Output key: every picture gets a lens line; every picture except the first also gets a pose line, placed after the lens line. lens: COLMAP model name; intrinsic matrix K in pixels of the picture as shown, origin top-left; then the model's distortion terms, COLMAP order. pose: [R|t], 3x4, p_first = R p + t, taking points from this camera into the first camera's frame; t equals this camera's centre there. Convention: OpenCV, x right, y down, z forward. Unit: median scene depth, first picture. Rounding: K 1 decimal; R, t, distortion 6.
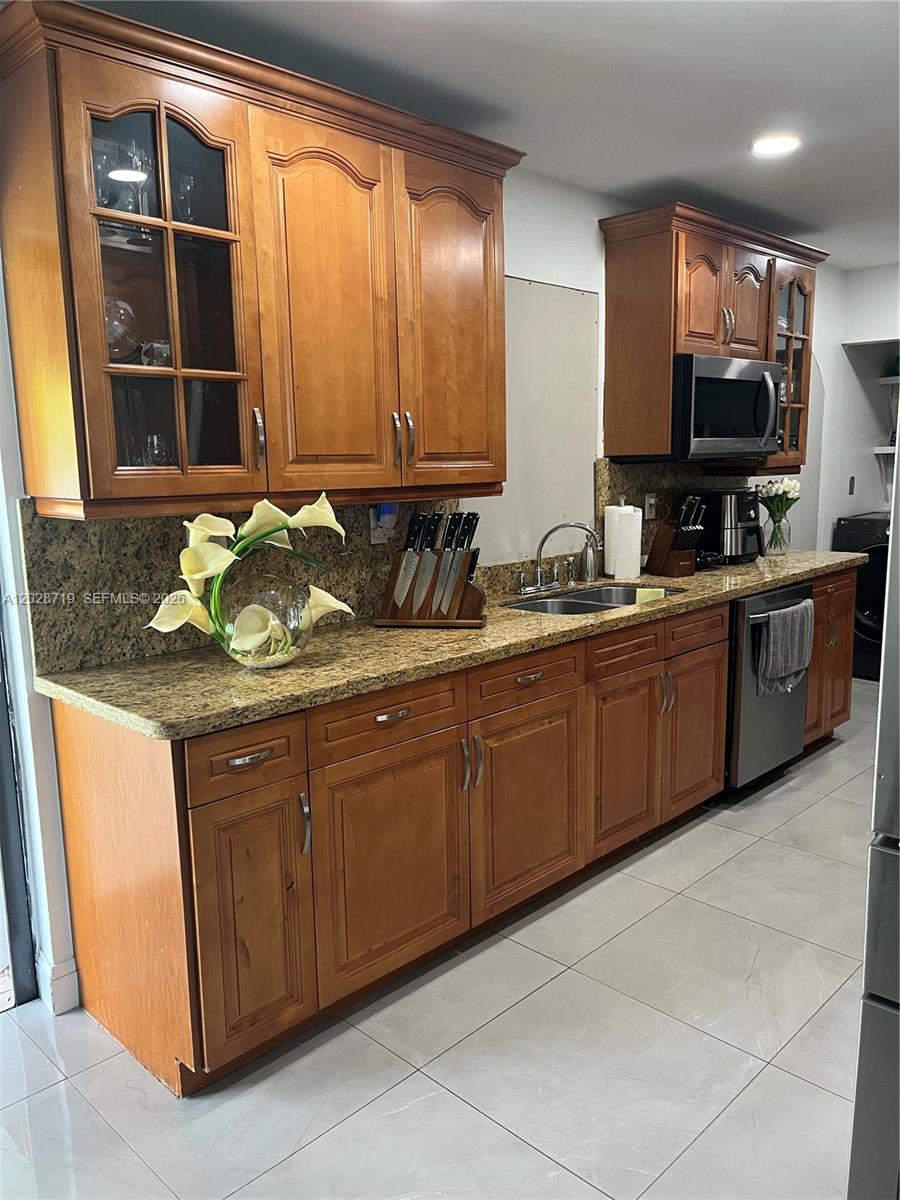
lens RADIAL K [[901.4, 0, 449.9], [0, 901.4, 607.2], [0, 0, 1]] dist [0.051347, -0.002950]
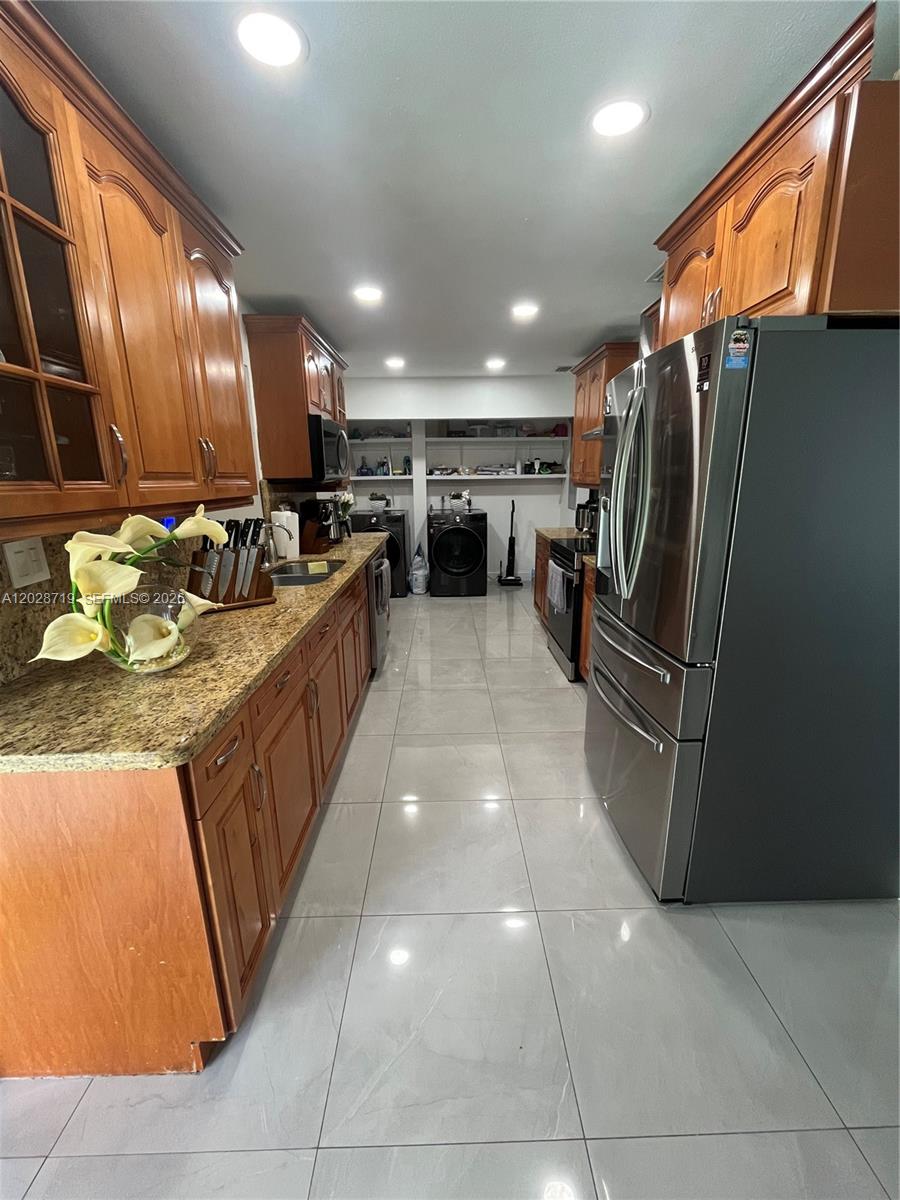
lens RADIAL K [[489.5, 0, 450.0], [0, 489.5, 600.0], [0, 0, 1]] dist [0.001229, 0.000322]
pose [[0.696575, -0.163857, 0.698522, -0.371578], [0.114794, 0.986483, 0.116932, -0.046612], [-0.708241, -0.001266, 0.705970, 0.349941]]
